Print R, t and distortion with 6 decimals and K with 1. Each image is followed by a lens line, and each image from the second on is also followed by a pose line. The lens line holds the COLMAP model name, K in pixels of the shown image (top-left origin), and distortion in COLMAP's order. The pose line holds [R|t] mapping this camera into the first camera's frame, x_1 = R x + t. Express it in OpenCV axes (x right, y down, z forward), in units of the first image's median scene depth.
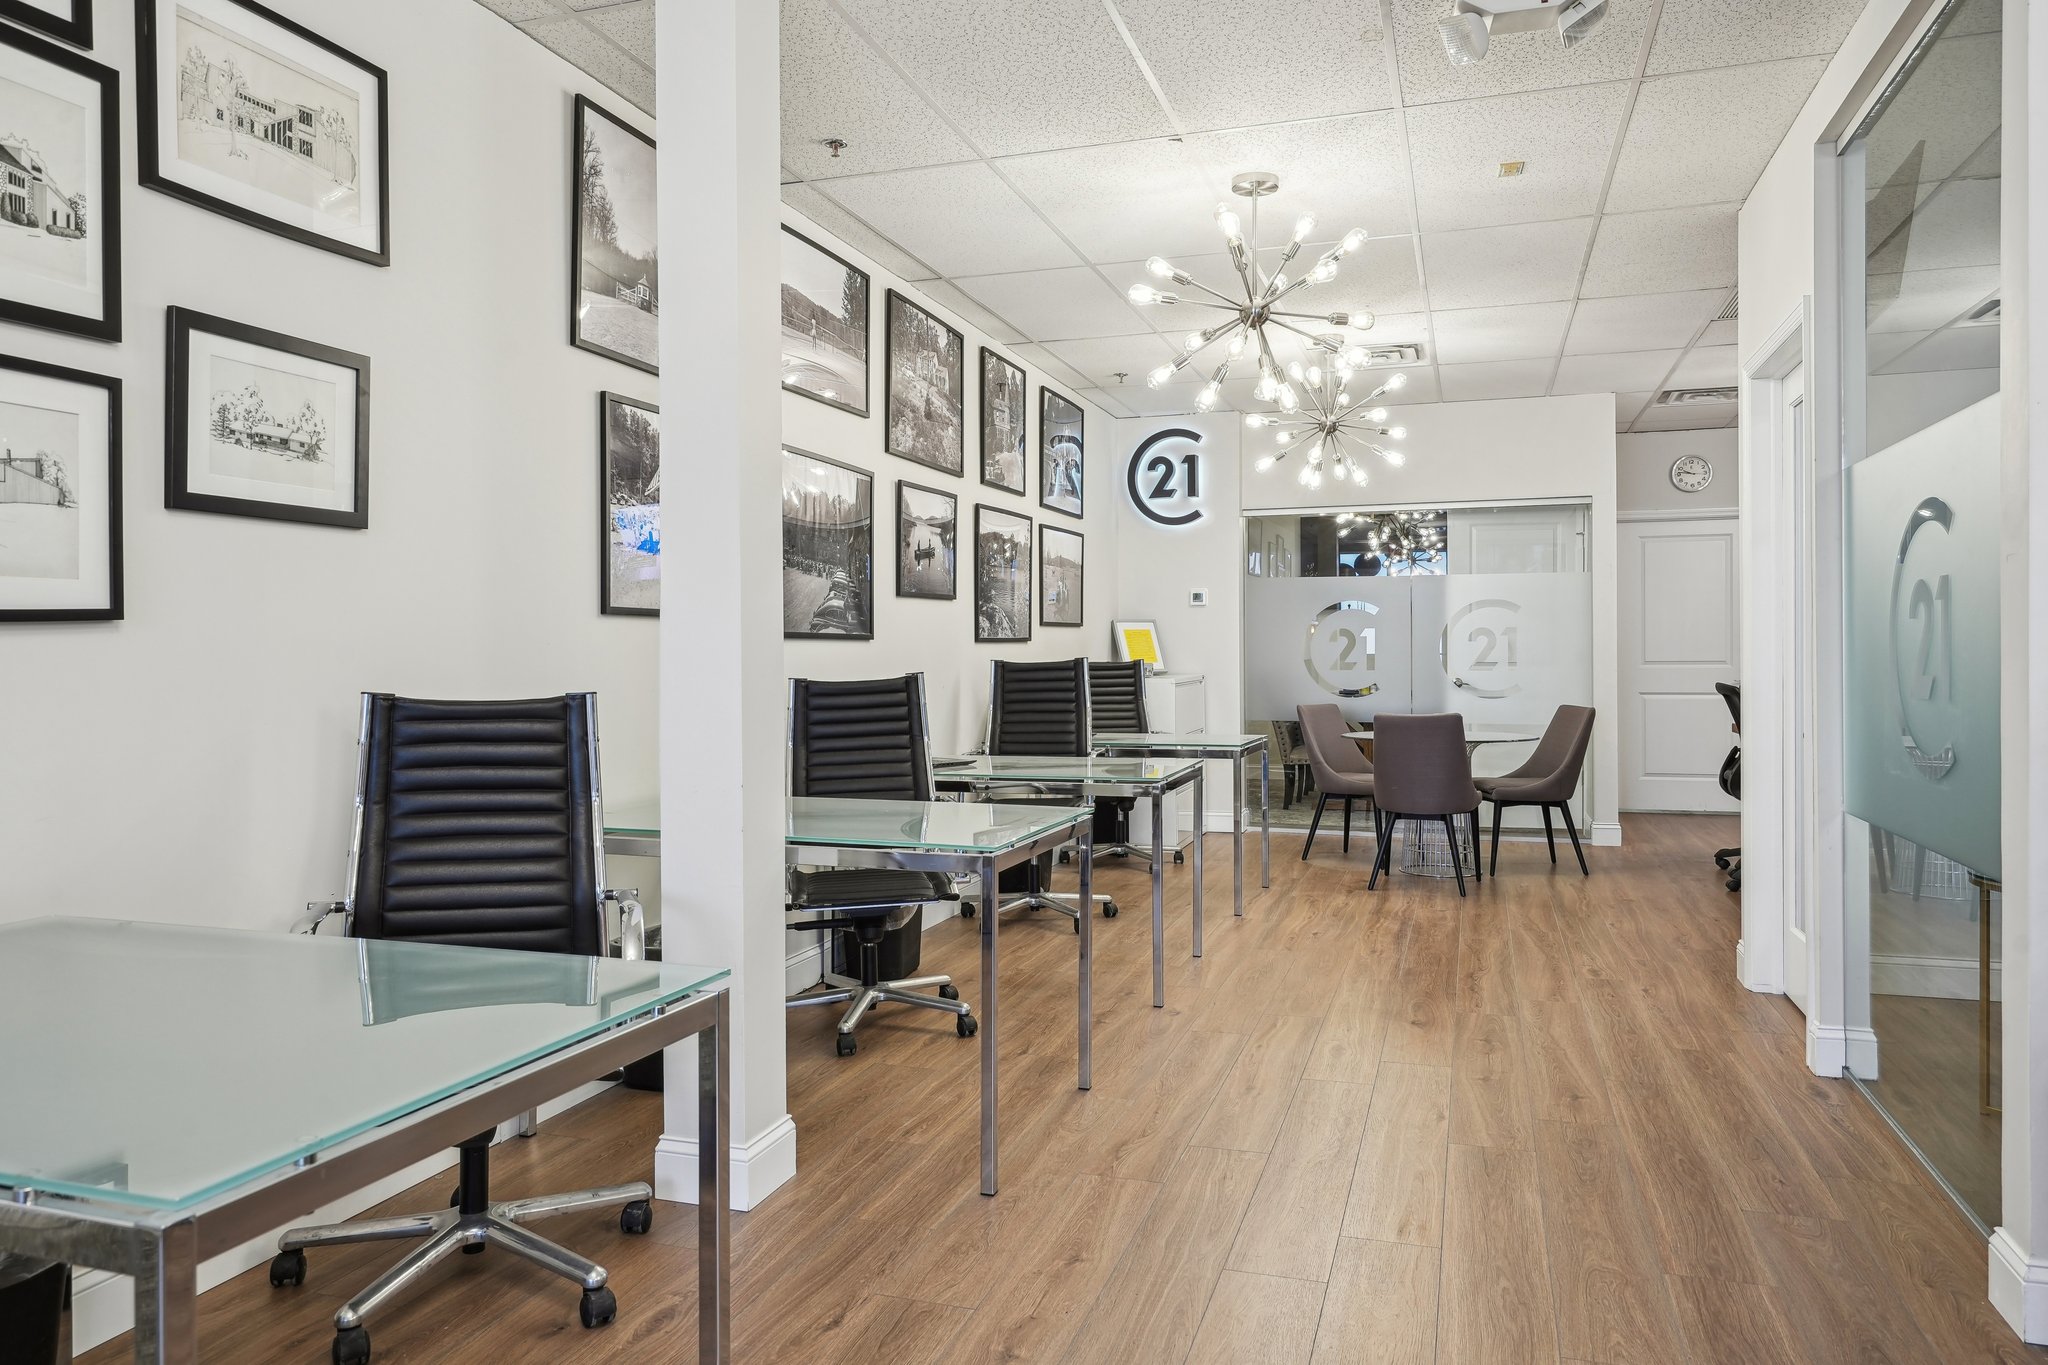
lens RADIAL K [[1383.4, 0, 1018.4], [0, 1383.4, 666.0], [0, 0, 1]] dist [-0.000120, -0.003153]
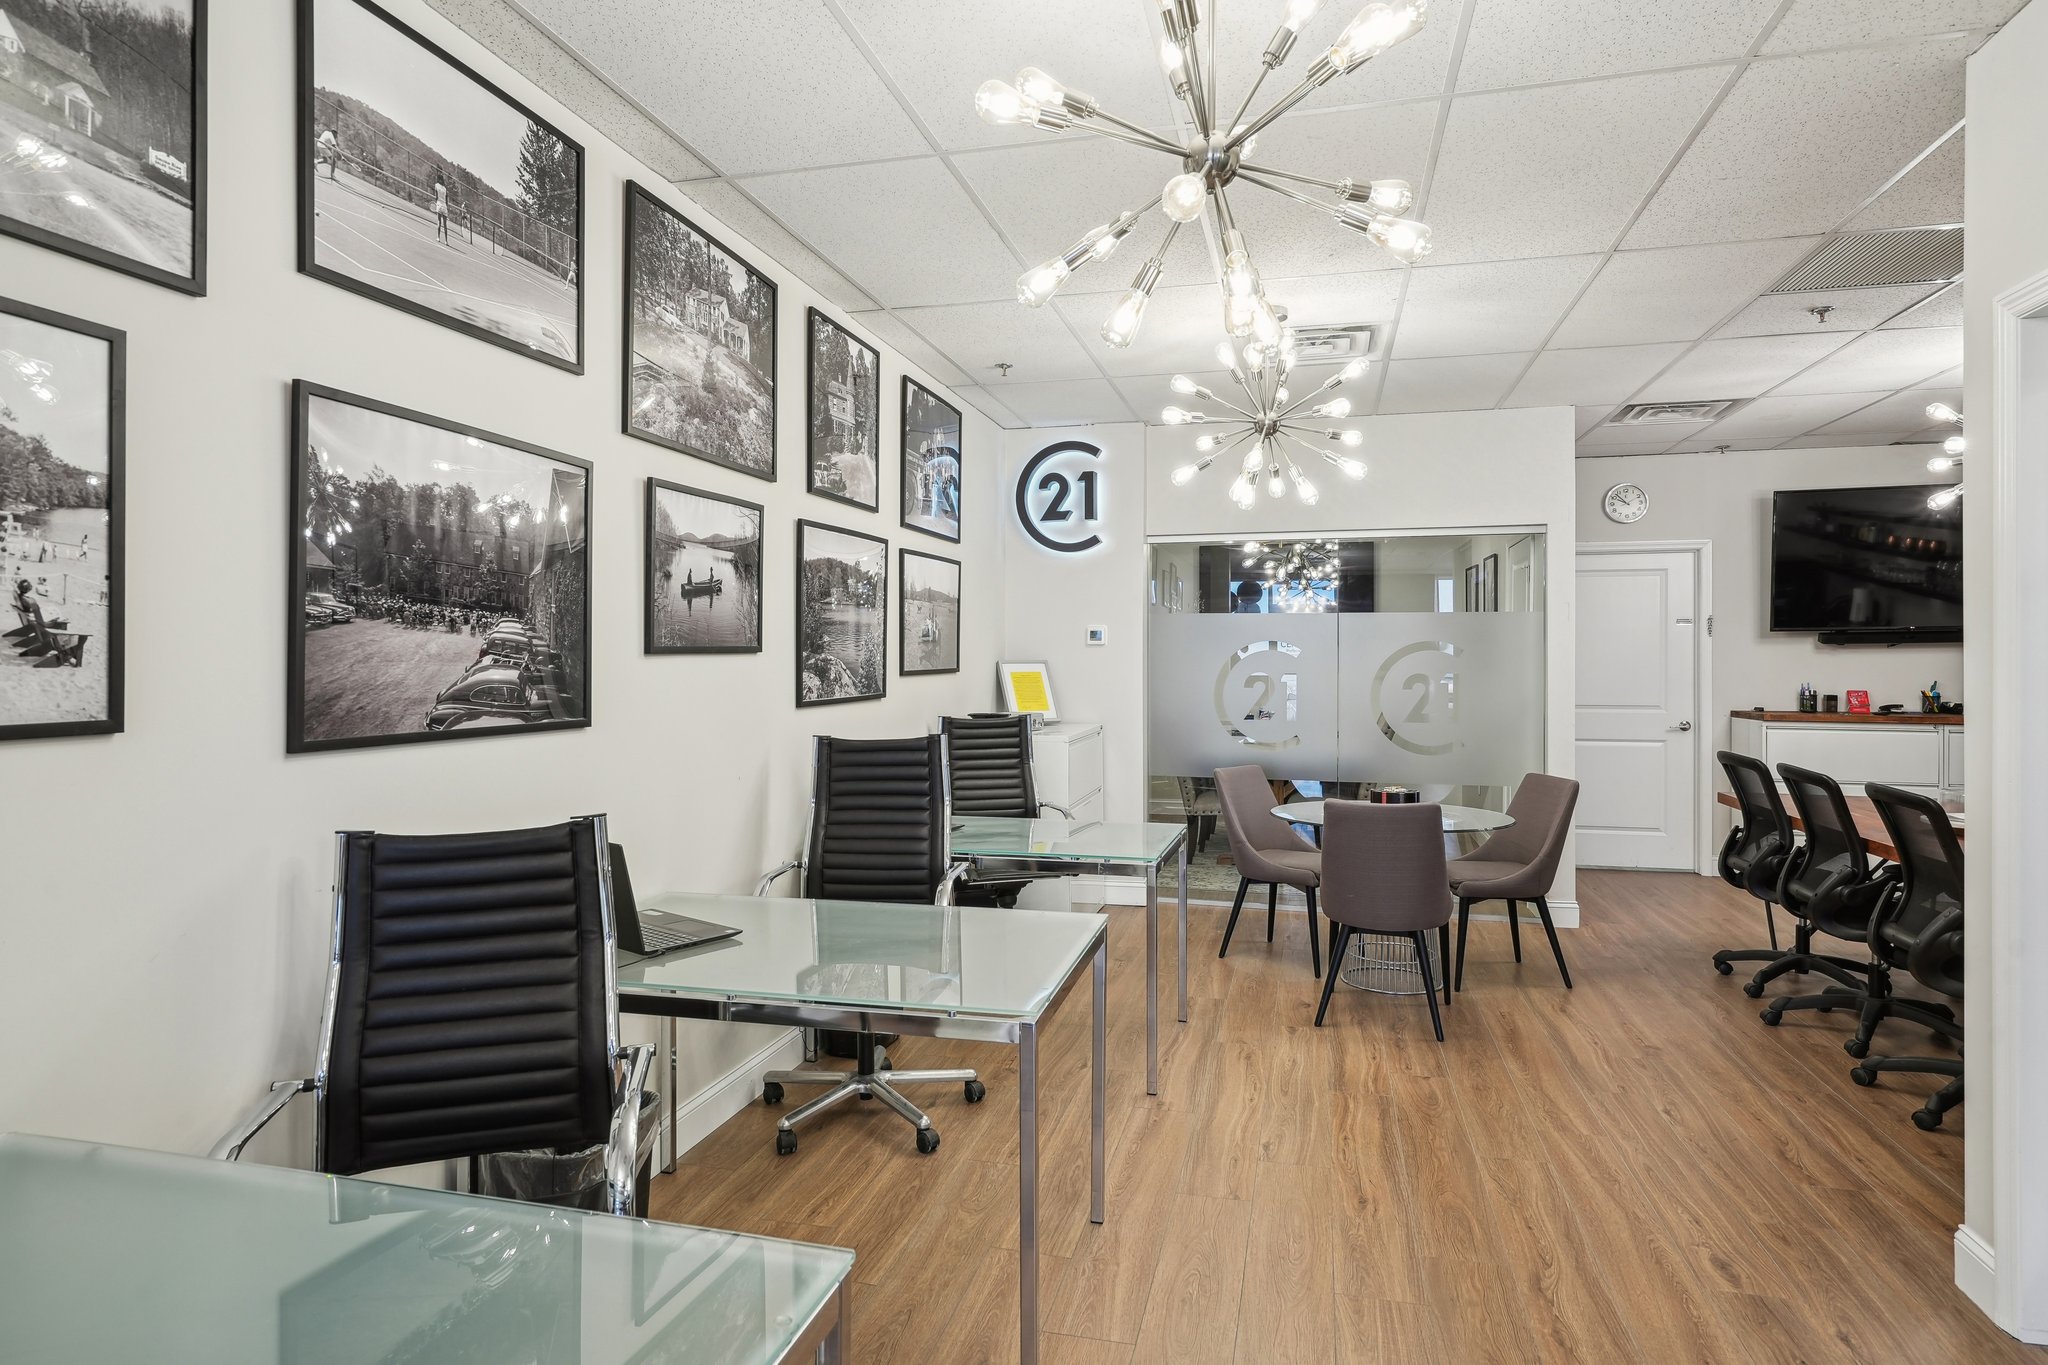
lens RADIAL K [[1151.6, 0, 1018.4], [0, 1151.6, 666.2], [0, 0, 1]] dist [-0.001764, -0.000985]
pose [[0.997800, 0.005324, 0.066089, 0.059071], [-0.005135, 0.999982, -0.003037, -0.049207], [-0.066104, 0.002691, 0.997809, 0.494858]]
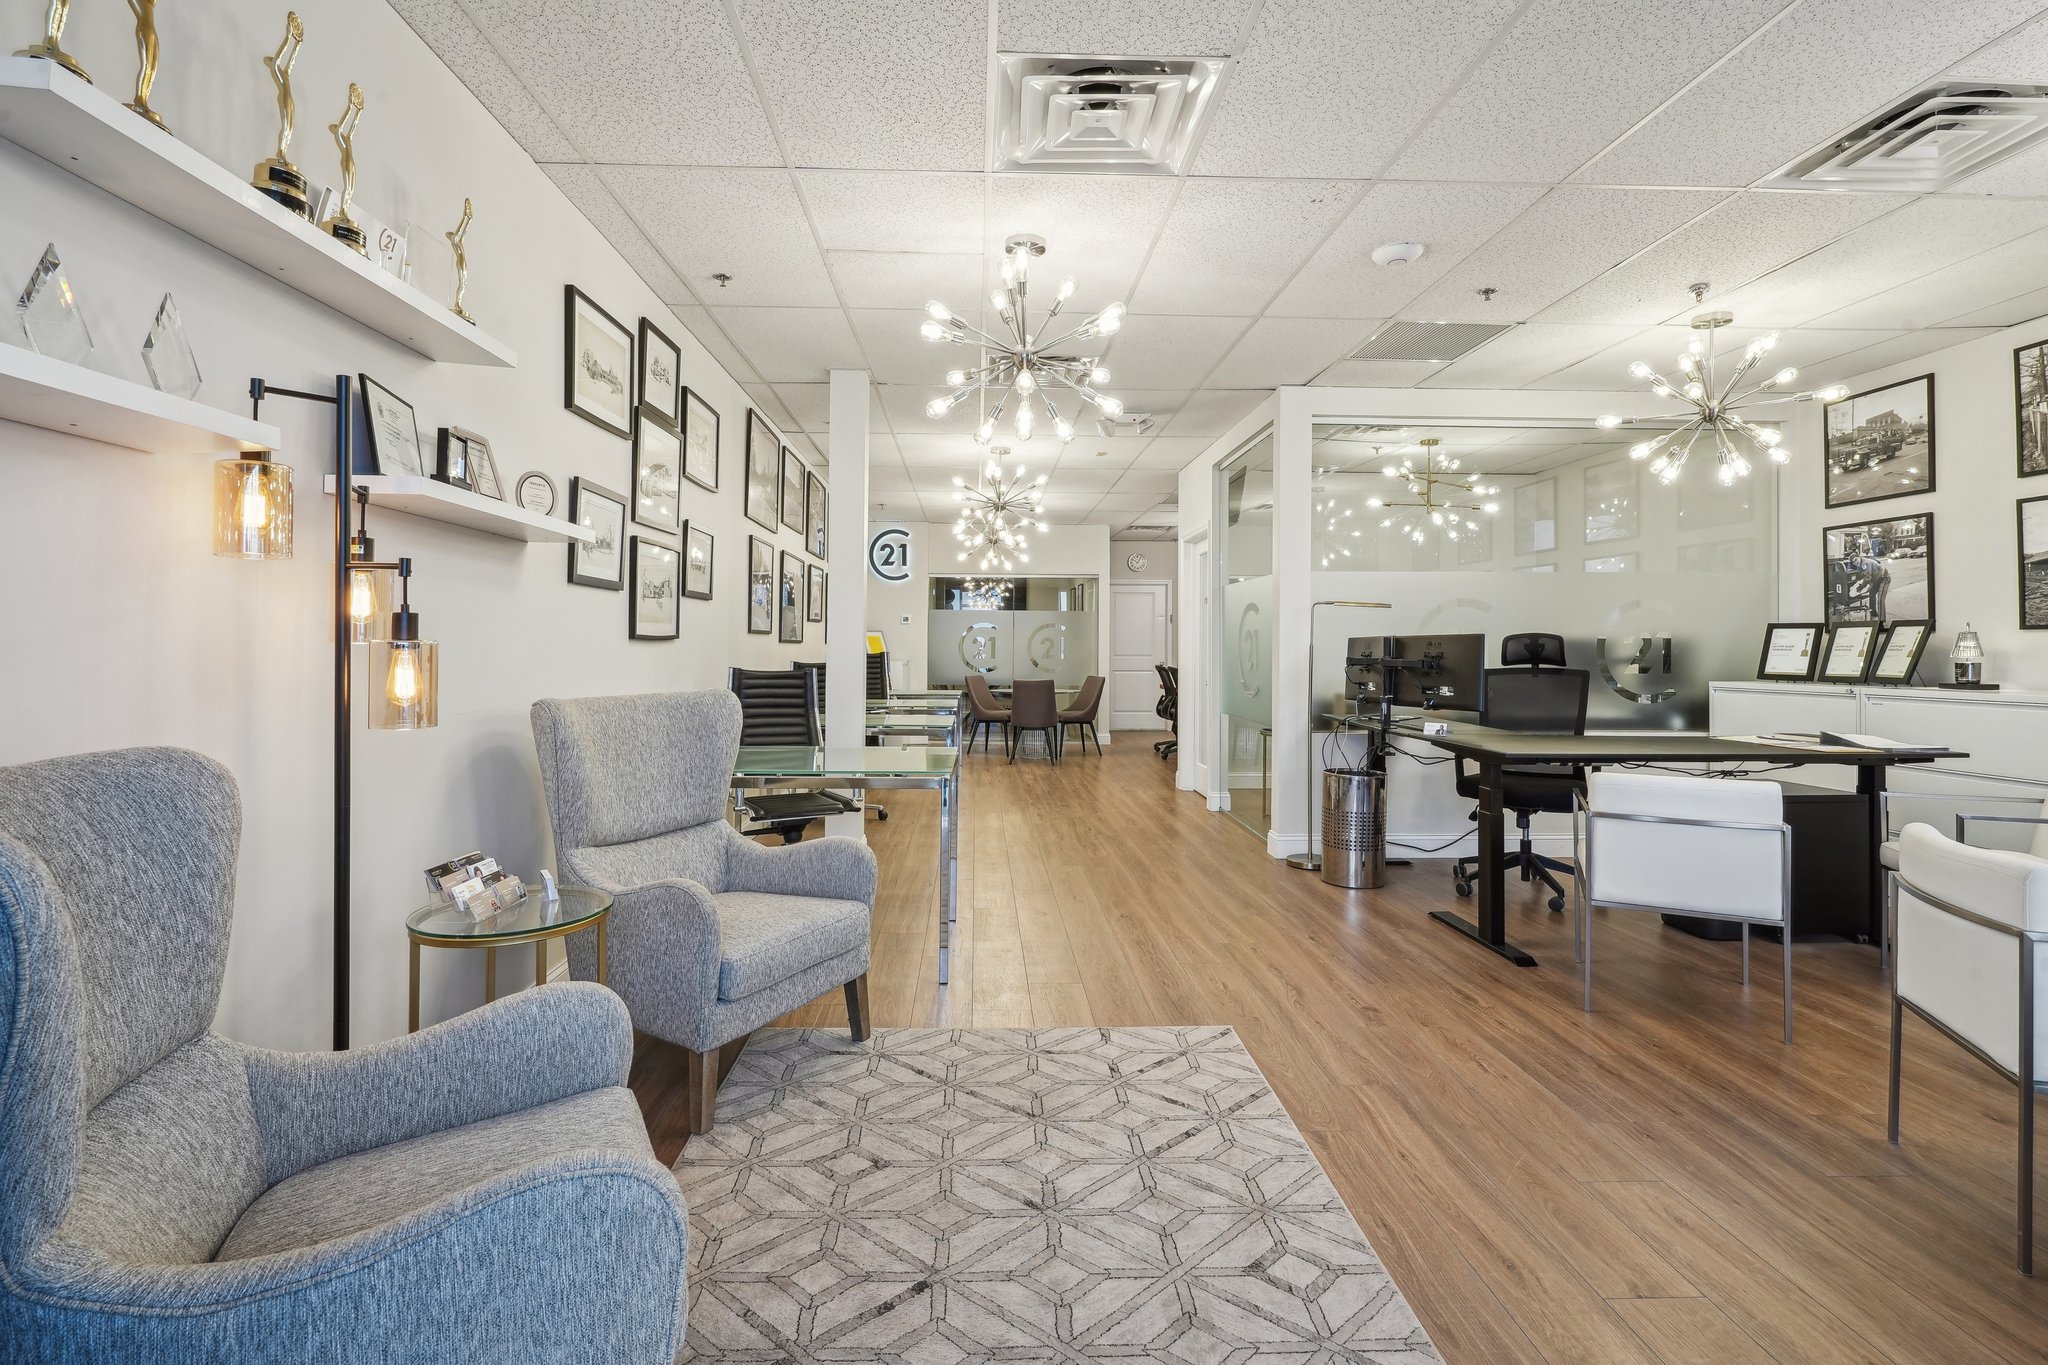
lens RADIAL K [[943.4, 0, 1005.1], [0, 943.4, 646.3], [0, 0, 1]] dist [0.003905, 0.001449]
pose [[0.939190, 0.009870, 0.343255, -0.323732], [-0.006849, 0.999926, -0.010011, -0.002332], [-0.343329, 0.007051, 0.939189, -0.440084]]
